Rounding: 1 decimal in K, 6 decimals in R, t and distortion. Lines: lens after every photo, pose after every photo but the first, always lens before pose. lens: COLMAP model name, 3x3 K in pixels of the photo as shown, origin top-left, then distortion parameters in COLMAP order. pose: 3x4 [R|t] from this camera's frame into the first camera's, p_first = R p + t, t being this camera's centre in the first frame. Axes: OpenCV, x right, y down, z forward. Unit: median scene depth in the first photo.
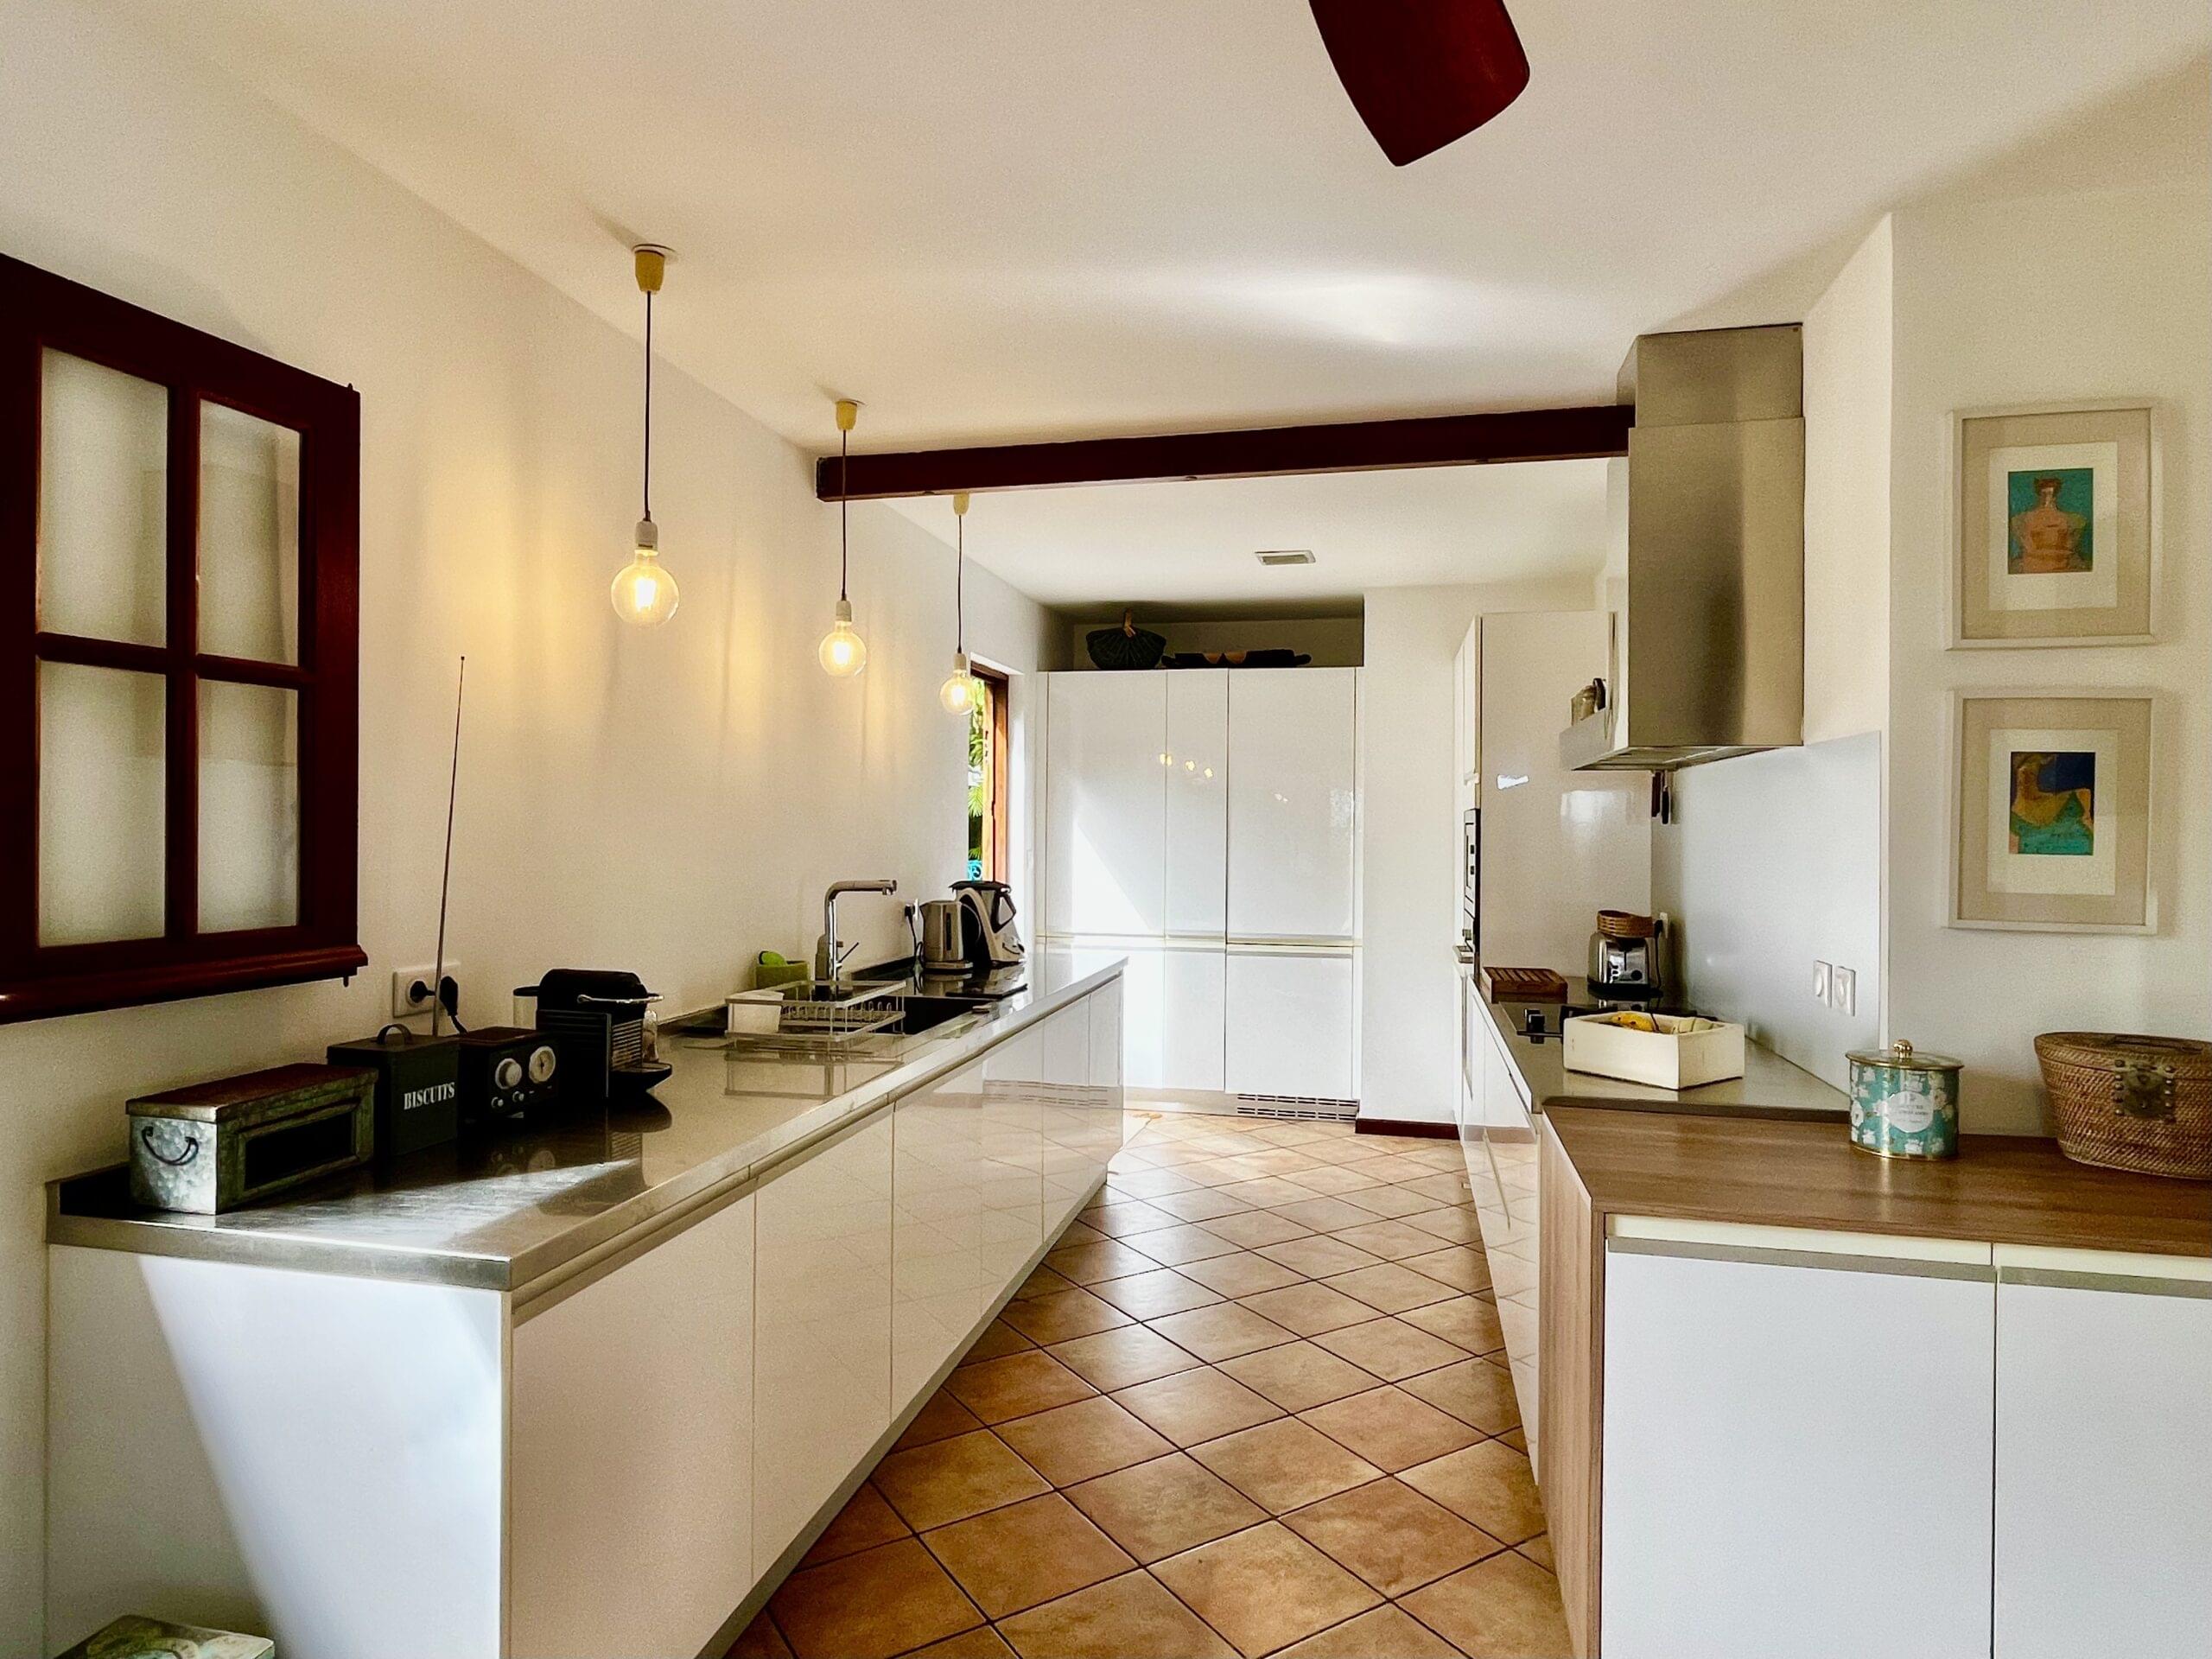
lens RADIAL K [[1188.3, 0, 1162.4], [0, 1188.3, 829.0], [0, 0, 1]] dist [-0.001282, -0.001210]
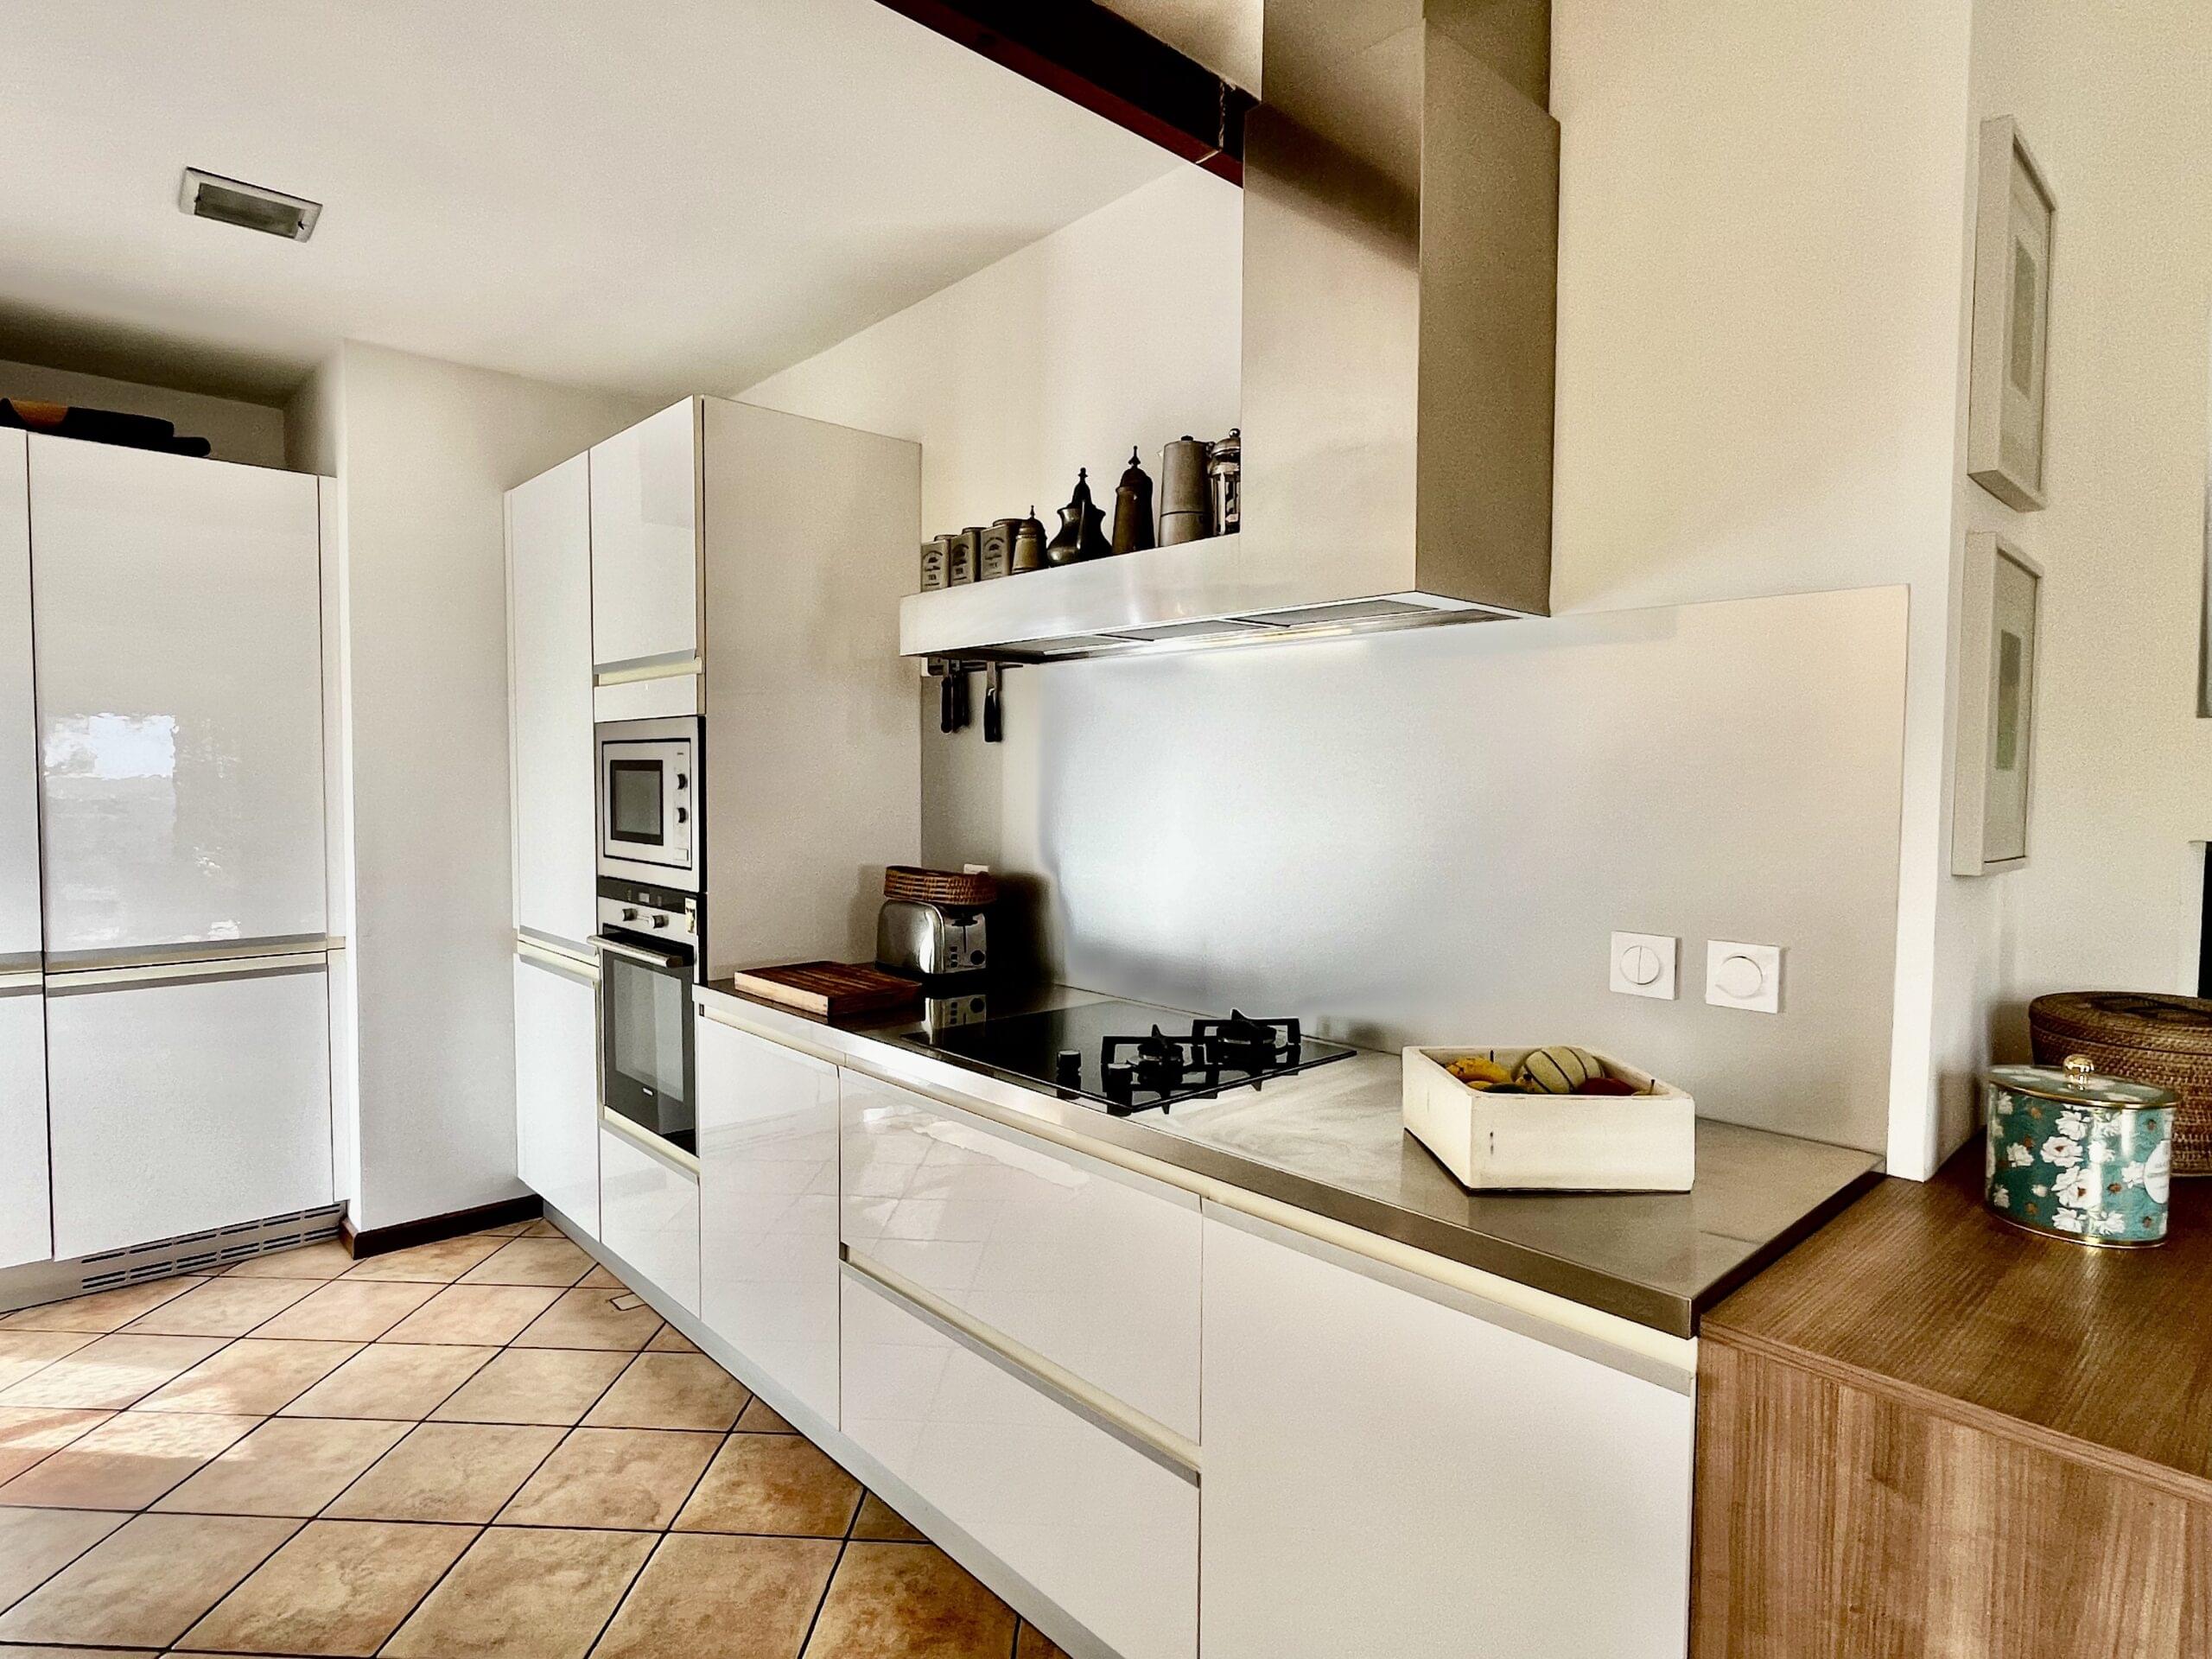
lens RADIAL K [[1188.3, 0, 1093.7], [0, 1188.3, 821.7], [0, 0, 1]] dist [-0.001282, -0.001210]
pose [[0.615454, -0.036346, 0.787334, -0.142273], [-0.001426, 0.998883, 0.047226, 0.013472], [-0.788172, -0.030188, 0.614715, 0.696411]]
